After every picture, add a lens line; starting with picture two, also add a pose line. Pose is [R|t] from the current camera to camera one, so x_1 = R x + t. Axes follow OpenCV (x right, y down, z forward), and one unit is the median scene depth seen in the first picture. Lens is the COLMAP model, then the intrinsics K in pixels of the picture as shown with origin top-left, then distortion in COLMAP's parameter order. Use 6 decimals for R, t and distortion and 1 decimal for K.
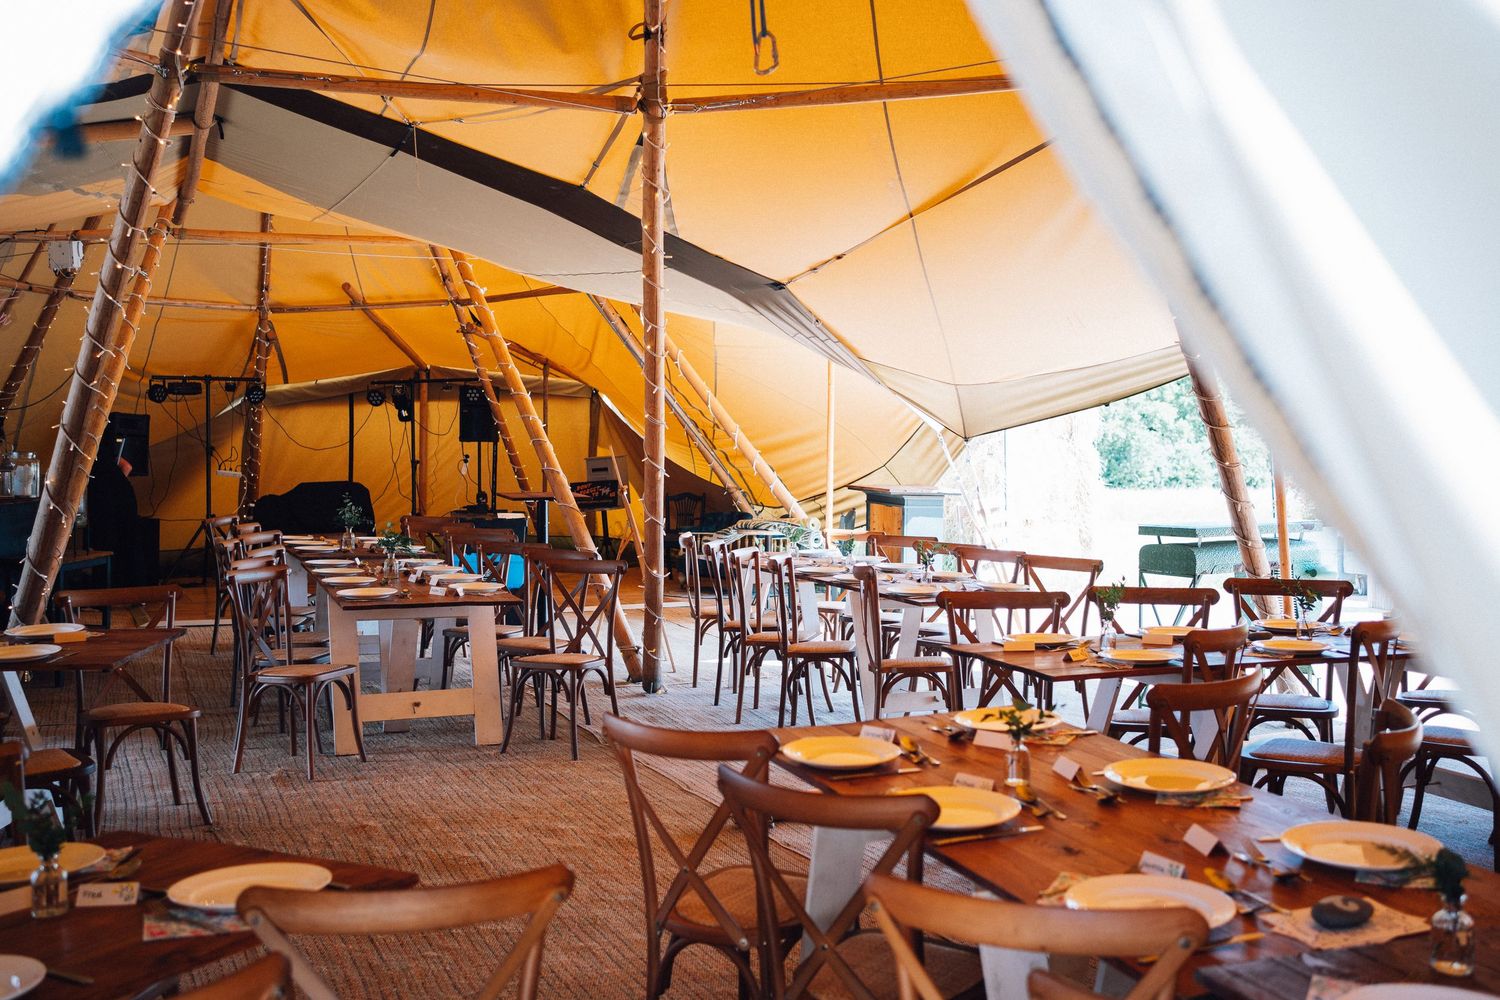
lens RADIAL K [[1527.3, 0, 750.0], [0, 1527.3, 500.0], [0, 0, 1]] dist [-0.032109, 0.014016]
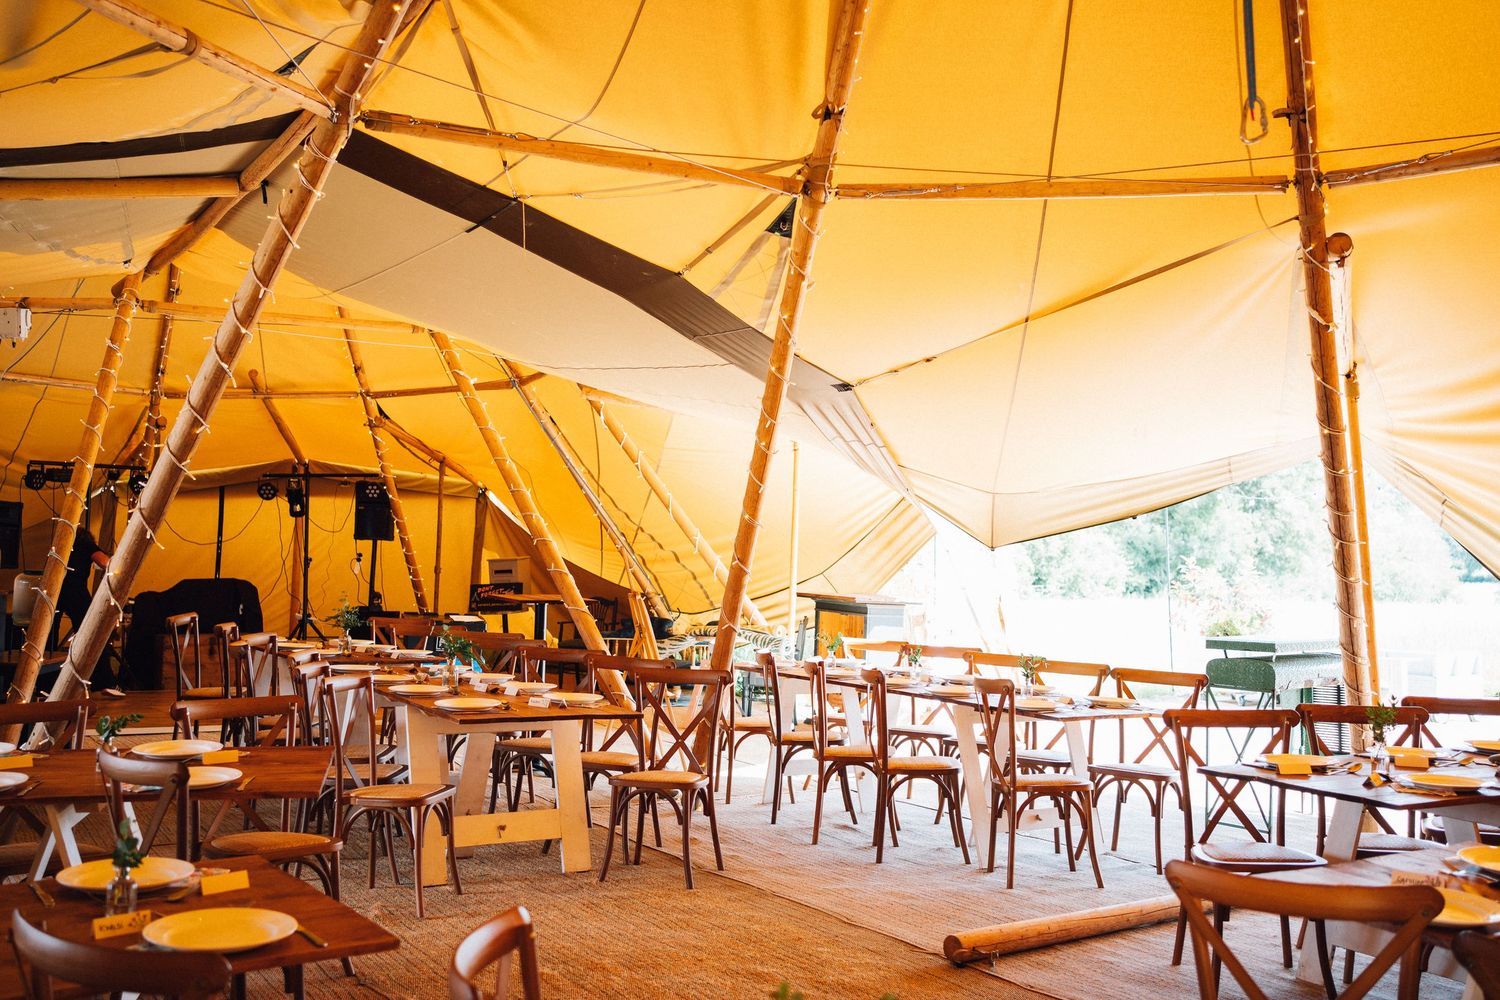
lens RADIAL K [[1493.7, 0, 750.0], [0, 1493.7, 500.0], [0, 0, 1]] dist [-0.012826, -0.005502]
pose [[0.988849, 0.026786, 0.146495, -0.155350], [-0.016347, 0.997271, -0.072000, 0.000993], [-0.148024, 0.068802, 0.986588, 0.067799]]
